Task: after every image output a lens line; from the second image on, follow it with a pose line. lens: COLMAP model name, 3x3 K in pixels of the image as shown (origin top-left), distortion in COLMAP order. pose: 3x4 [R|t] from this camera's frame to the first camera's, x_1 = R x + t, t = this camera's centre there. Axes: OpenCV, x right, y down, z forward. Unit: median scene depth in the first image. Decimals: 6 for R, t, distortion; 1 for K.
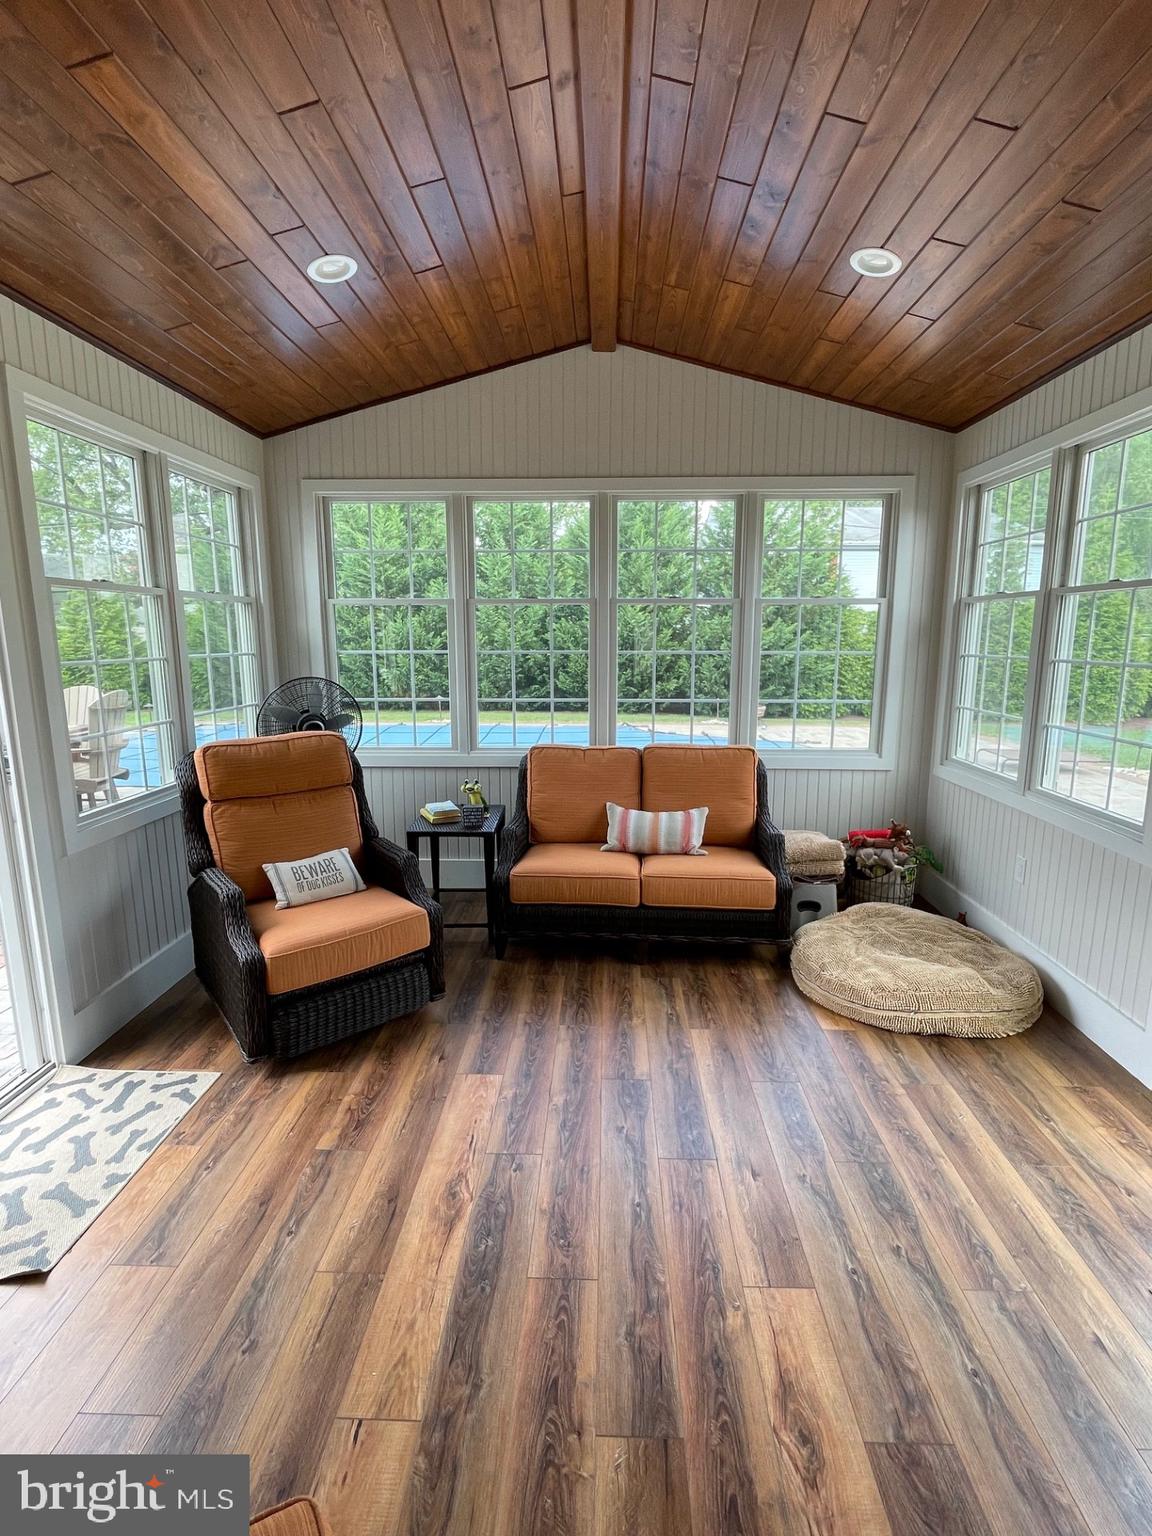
lens RADIAL K [[738.7, 0, 582.5], [0, 738.7, 766.3], [0, 0, 1]] dist [-0.002896, -0.000291]
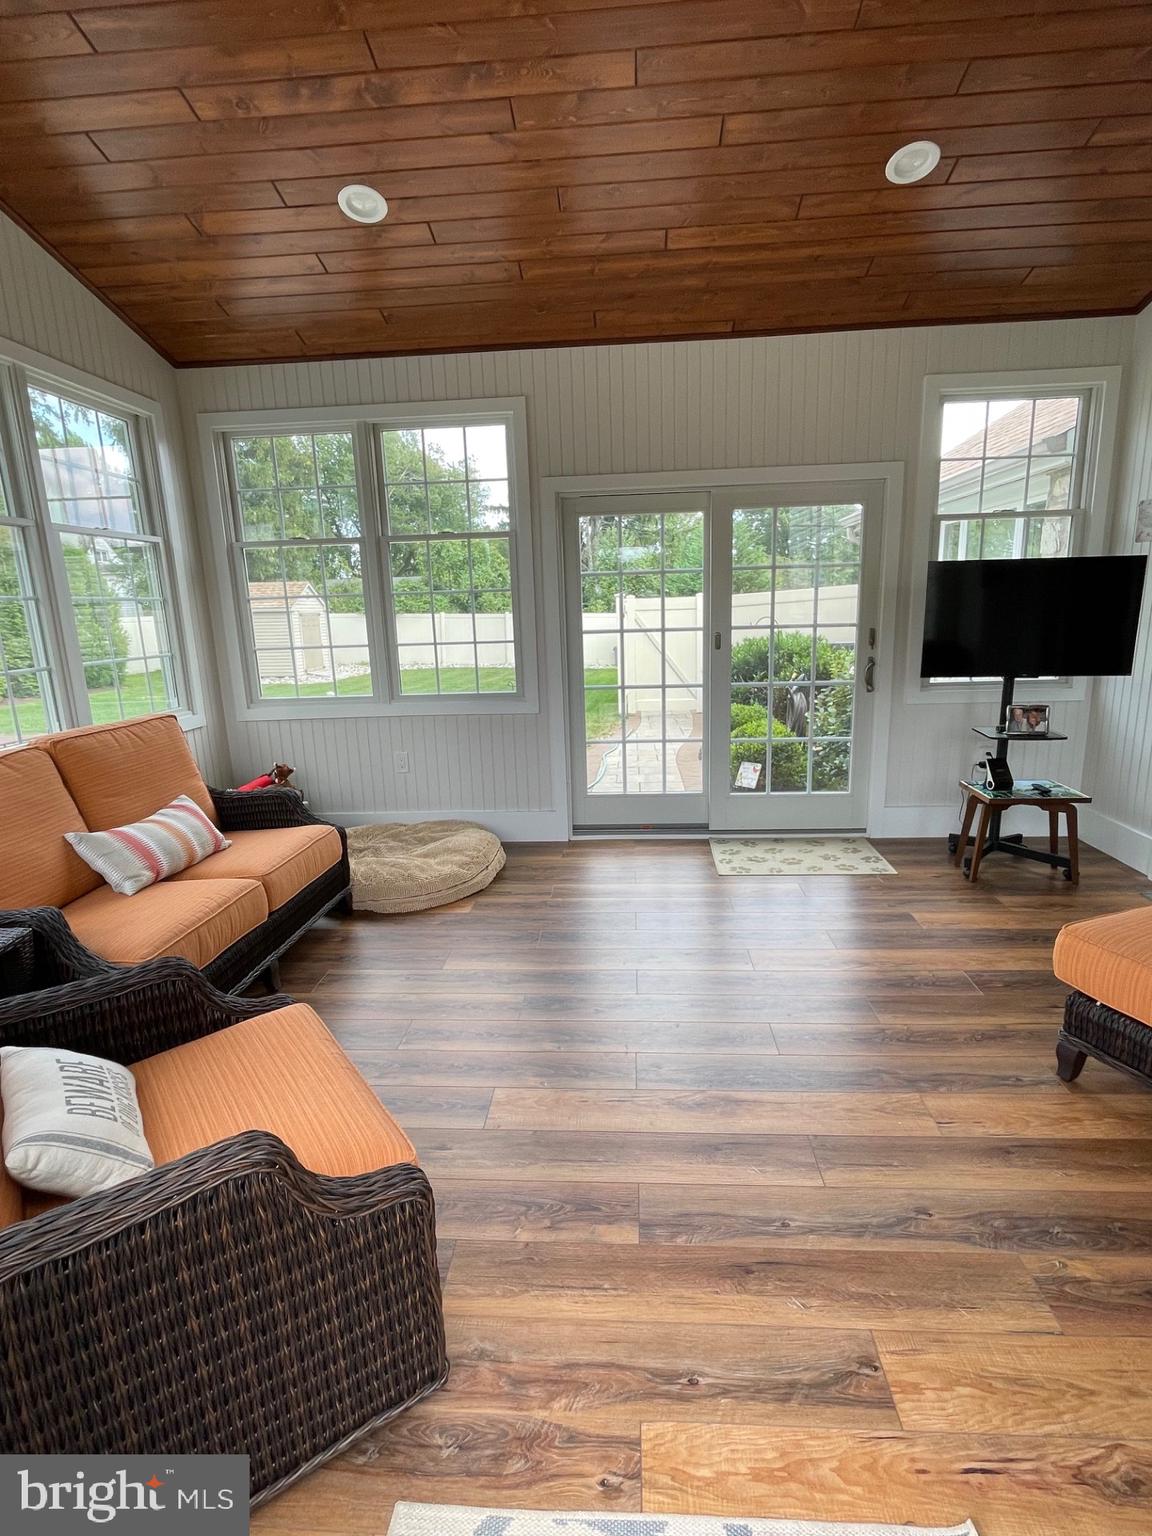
lens RADIAL K [[738.7, 0, 585.5], [0, 738.7, 765.0], [0, 0, 1]] dist [-0.002896, -0.000291]
pose [[0.027757, -0.214326, 0.976368, -0.704841], [0.207986, 0.956606, 0.204076, -0.053579], [-0.977738, 0.197406, 0.071130, 0.673124]]
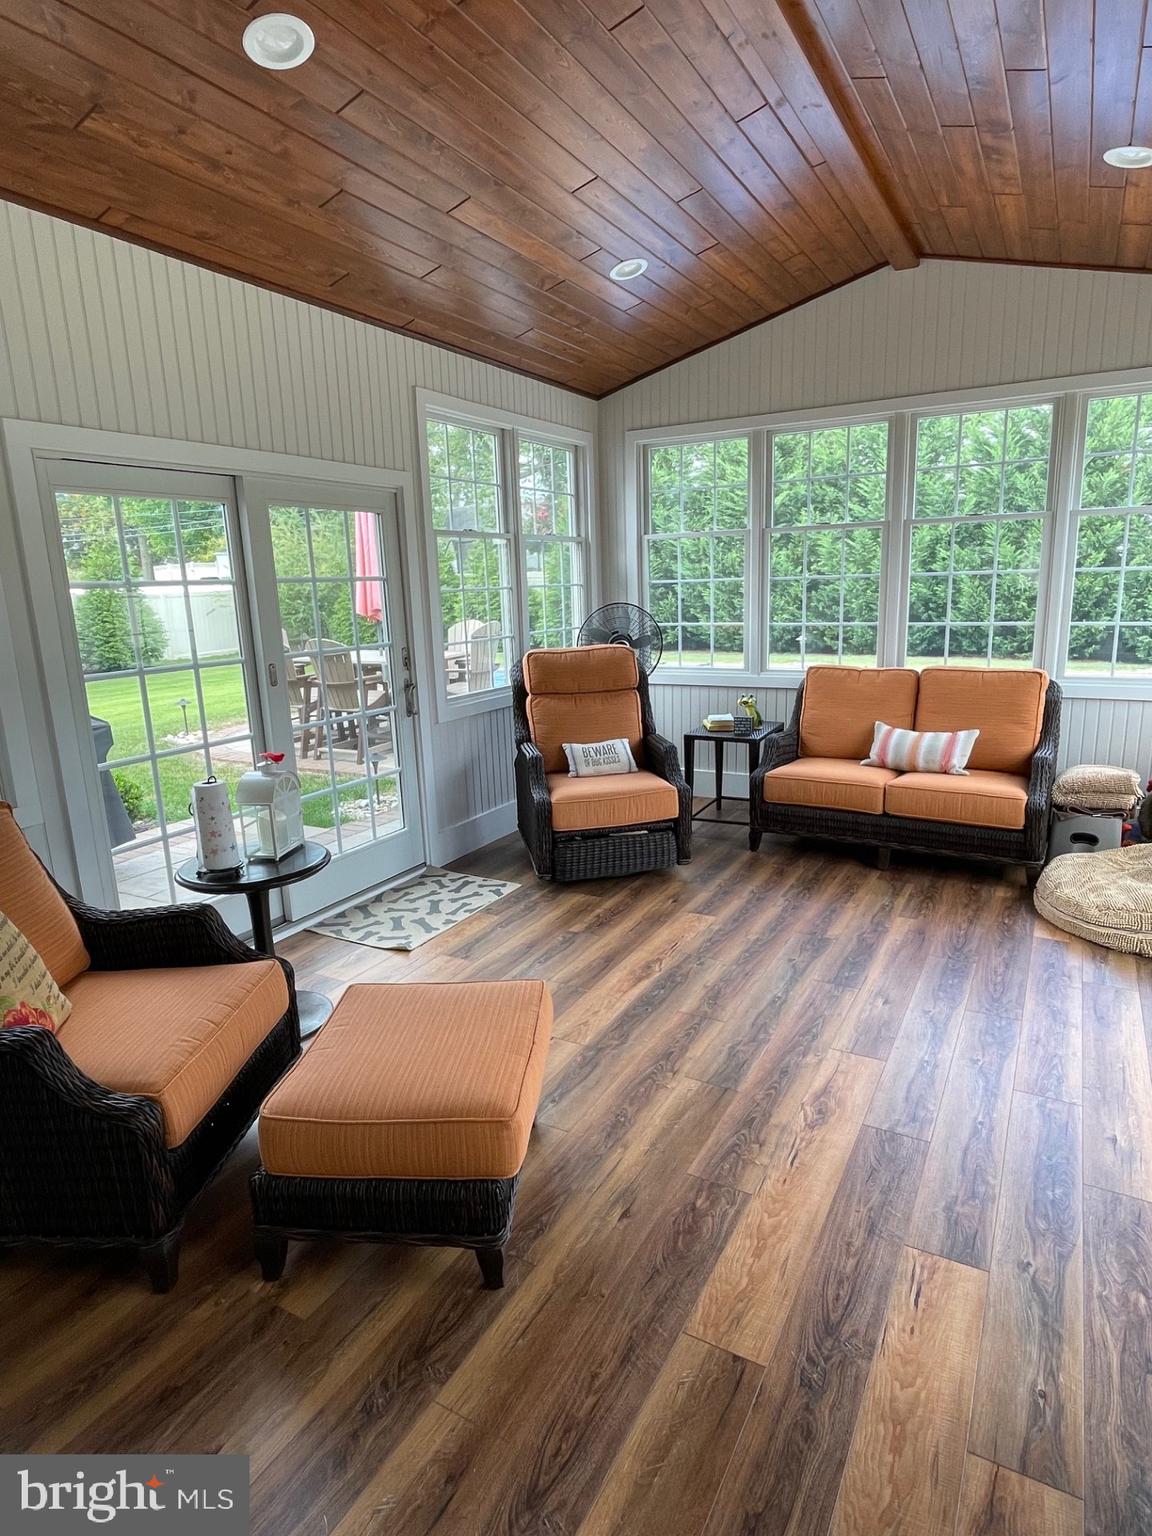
lens RADIAL K [[854.3, 0, 584.0], [0, 854.3, 763.7], [0, 0, 1]] dist [-0.001720, 0.000191]
pose [[0.885751, 0.069803, -0.458883, 0.288795], [-0.050387, 0.997245, 0.054436, 0.082376], [0.461419, -0.025095, 0.886828, -0.314229]]
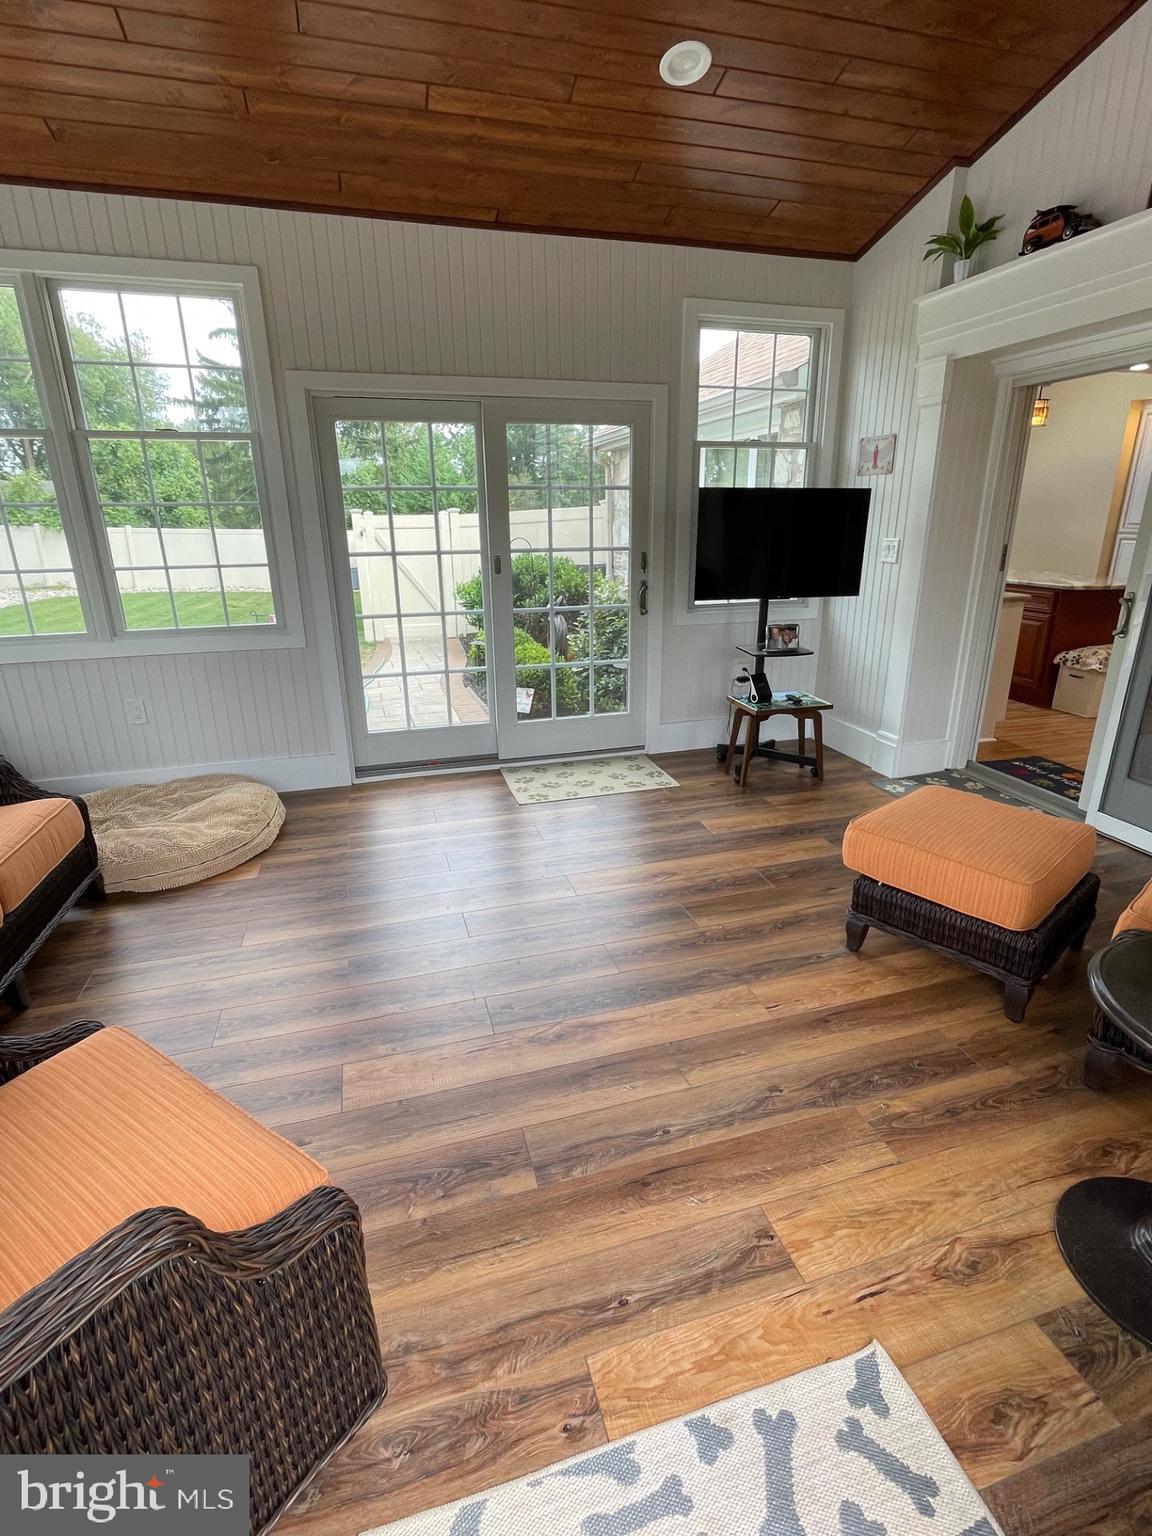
lens RADIAL K [[738.7, 0, 584.6], [0, 738.7, 765.4], [0, 0, 1]] dist [-0.002896, -0.000291]
pose [[-0.318596, -0.301369, 0.898707, -0.656618], [0.177879, 0.912260, 0.368972, -0.074114], [-0.931051, 0.277414, -0.237035, 0.750233]]
